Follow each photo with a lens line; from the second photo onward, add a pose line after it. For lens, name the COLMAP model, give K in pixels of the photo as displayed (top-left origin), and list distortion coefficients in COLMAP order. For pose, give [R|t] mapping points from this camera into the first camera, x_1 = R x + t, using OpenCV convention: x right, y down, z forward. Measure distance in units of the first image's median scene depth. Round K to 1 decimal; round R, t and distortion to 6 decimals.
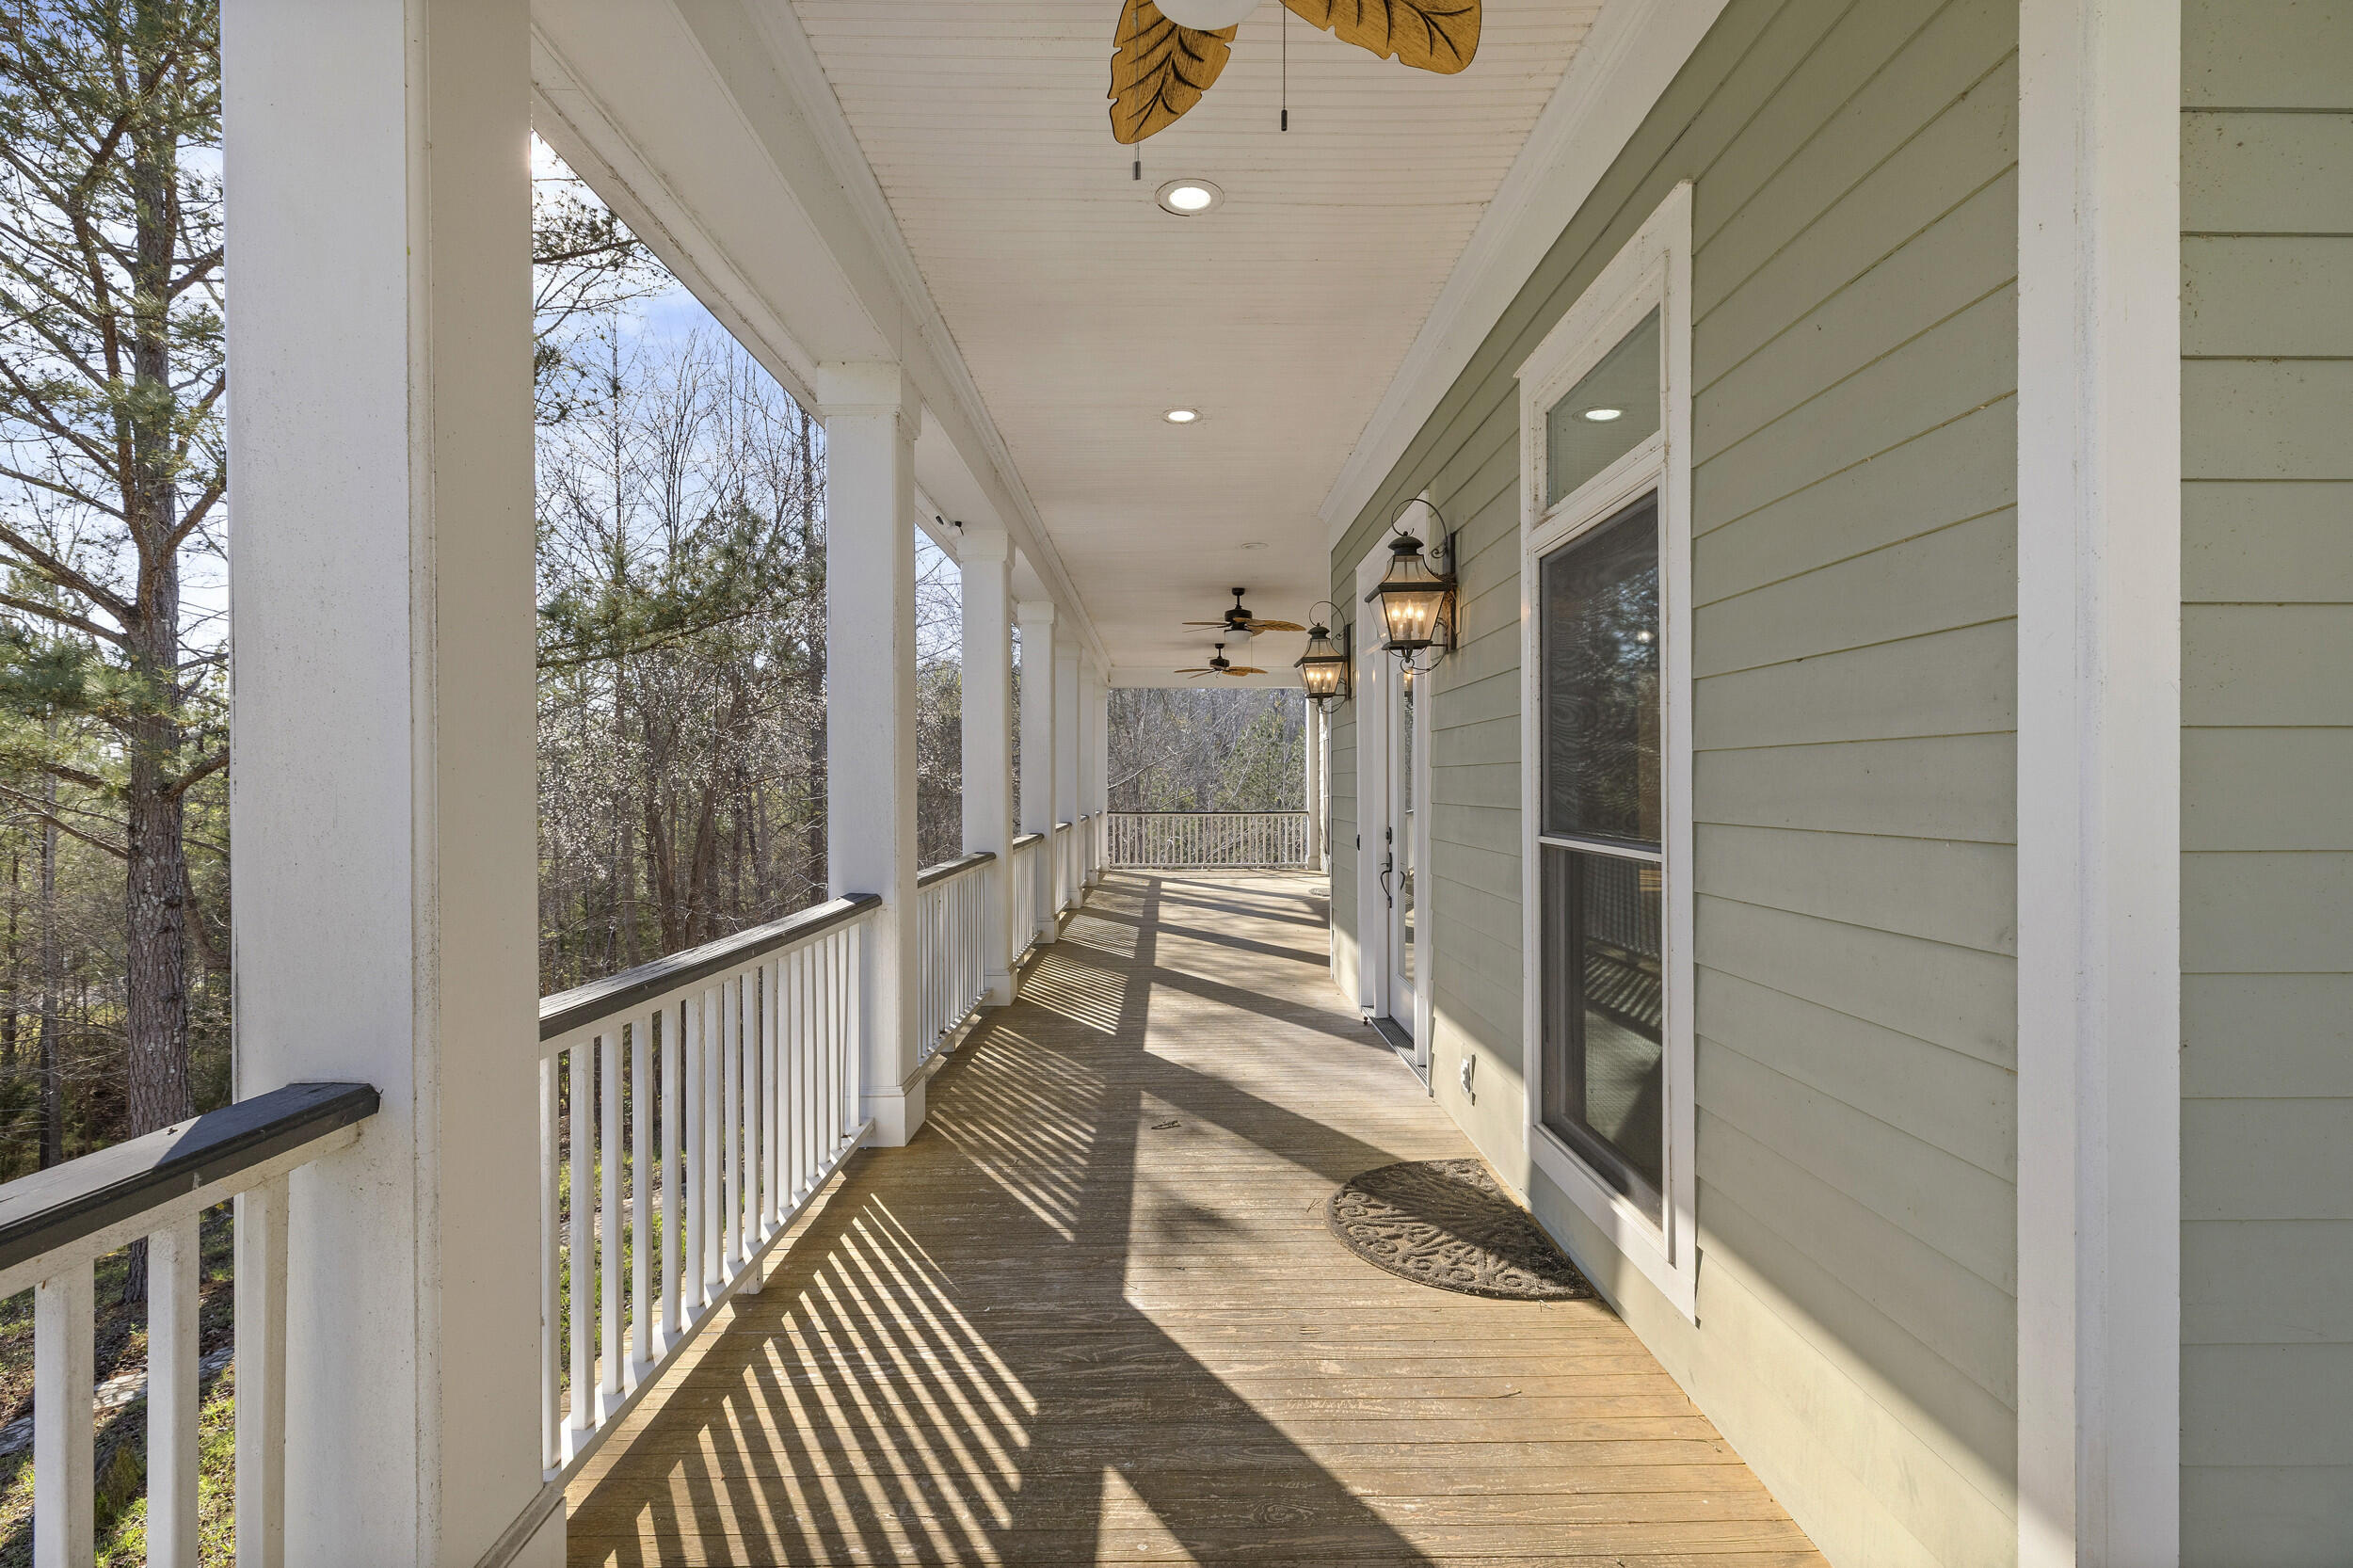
lens RADIAL K [[1057.0, 0, 1179.5], [0, 1057.0, 788.3], [0, 0, 1]] dist [0.004446, -0.000132]
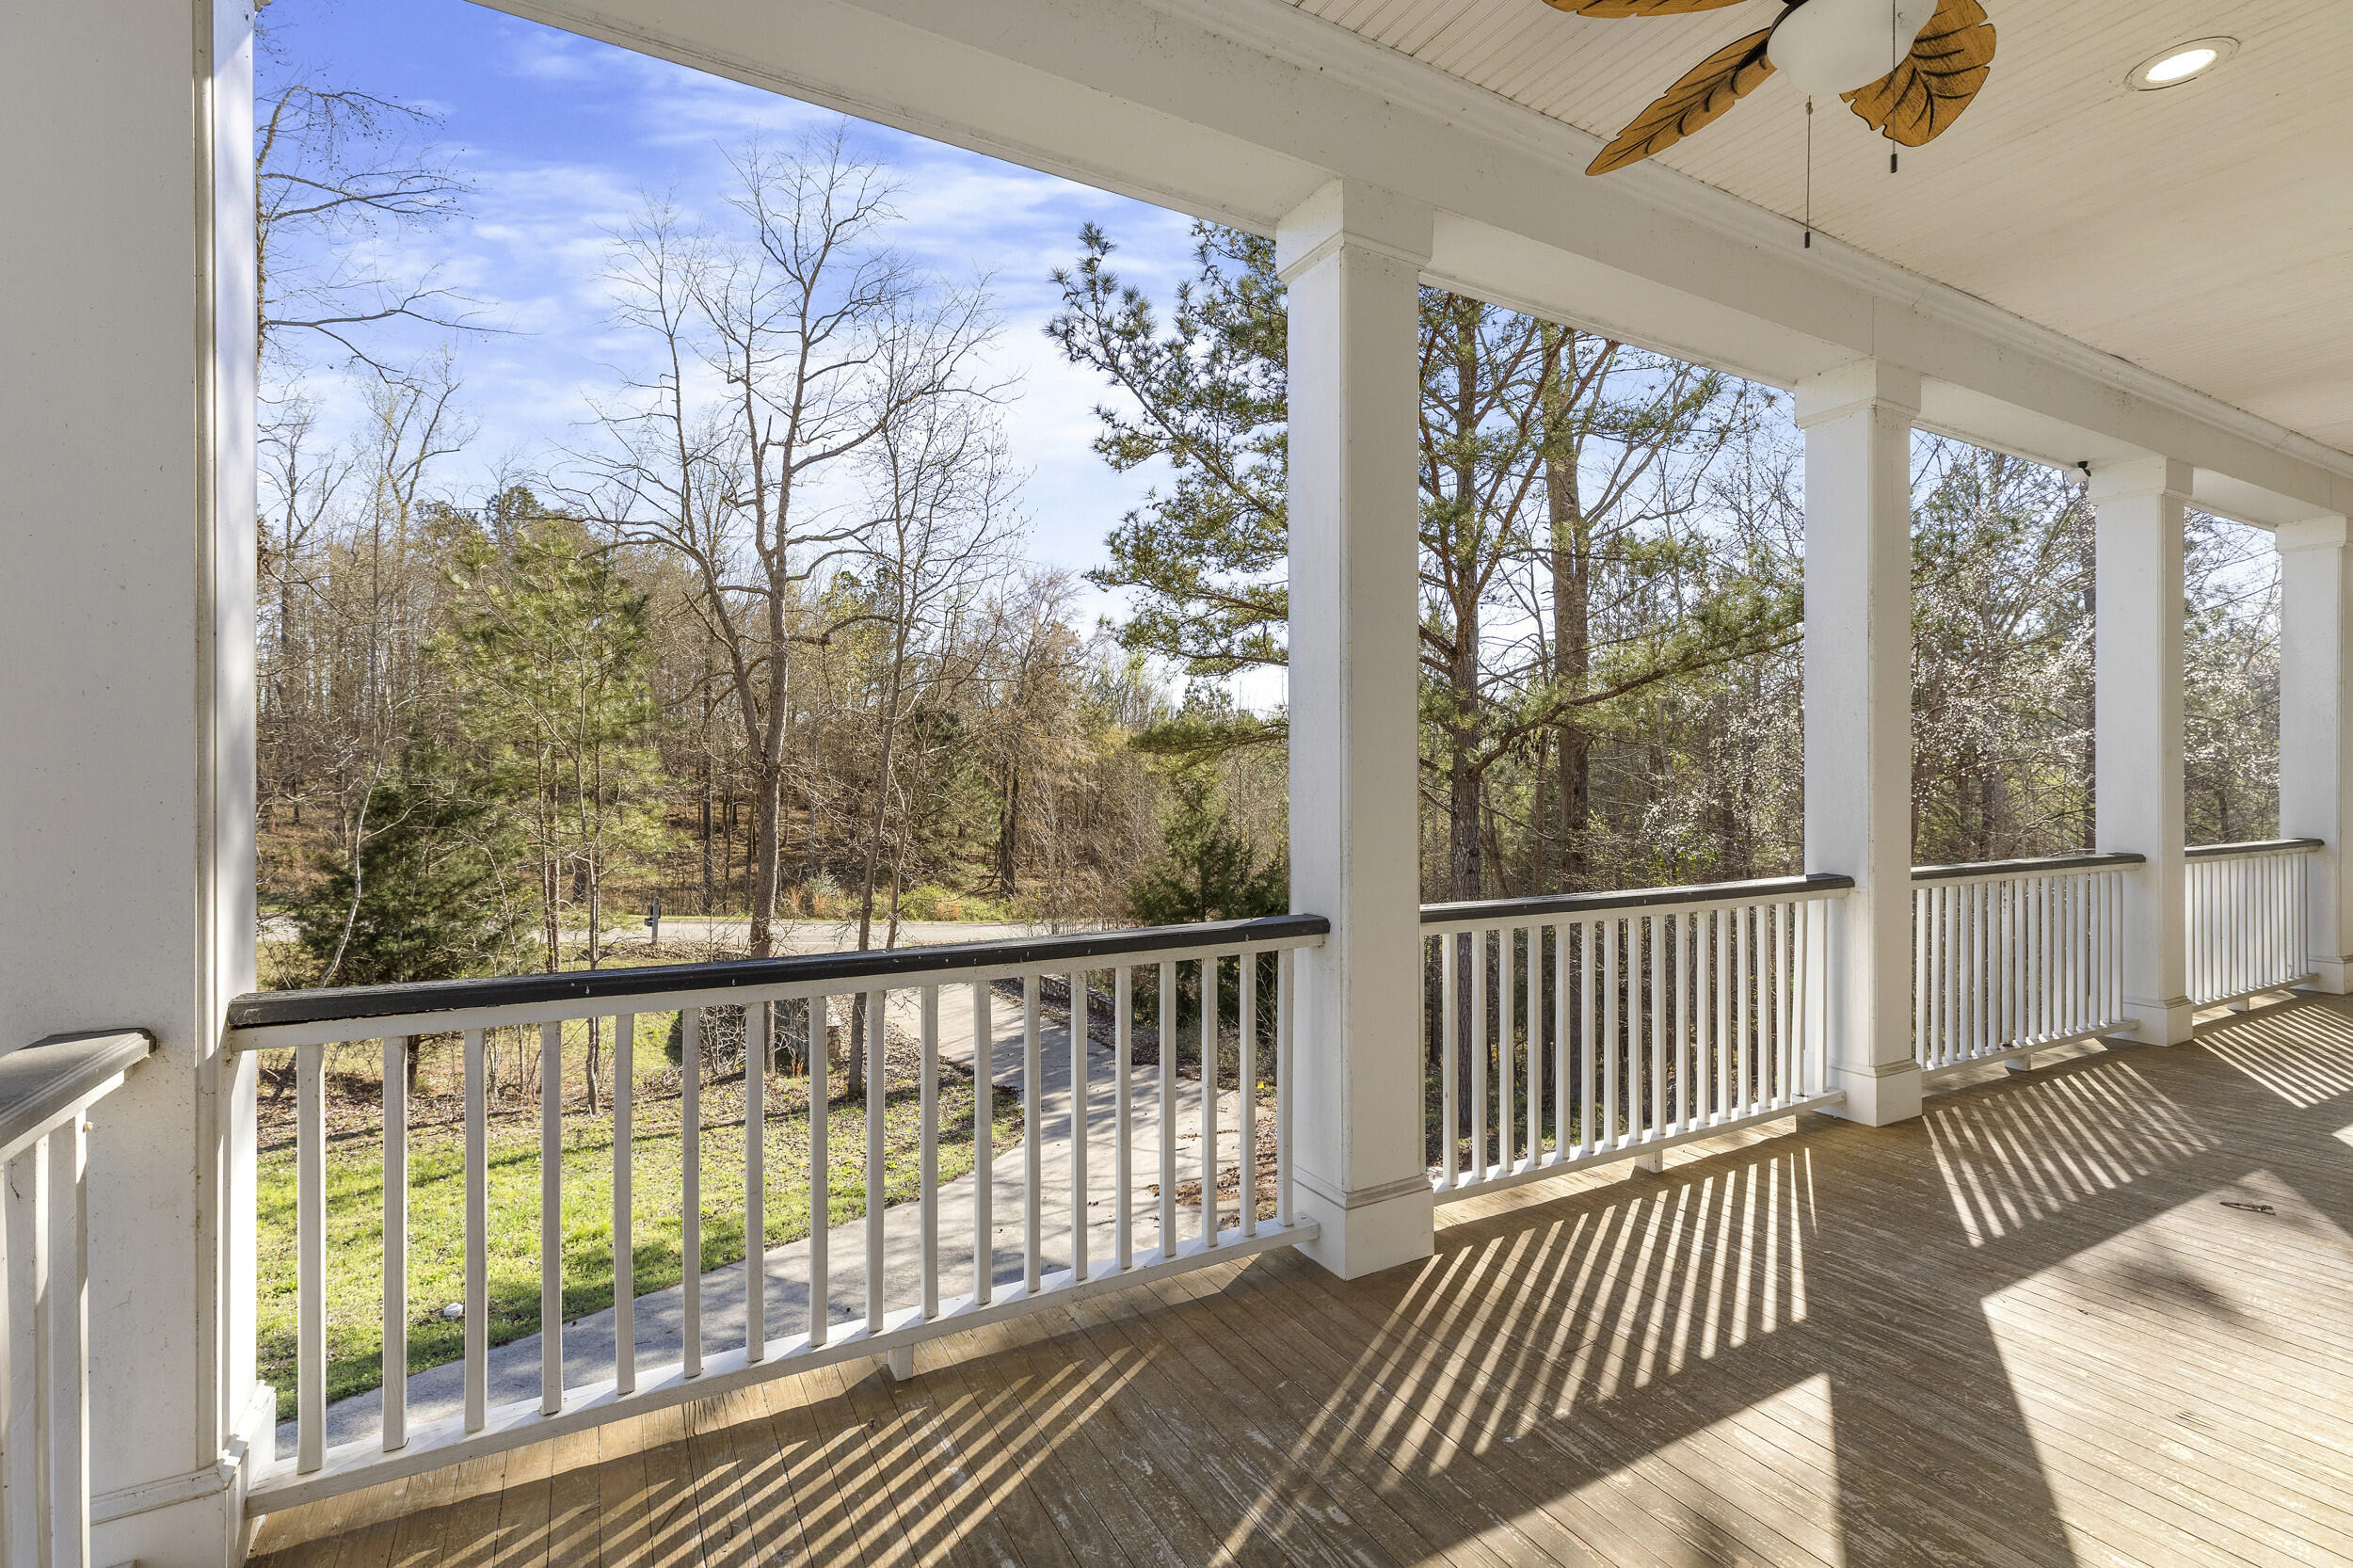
lens RADIAL K [[1057.0, 0, 1175.4], [0, 1057.0, 774.8], [0, 0, 1]] dist [0.004446, -0.000132]
pose [[0.476591, 0.004522, -0.879114, 0.474208], [-0.004006, 0.999988, 0.002972, 0.000749], [0.879116, 0.002105, 0.476603, -0.116169]]
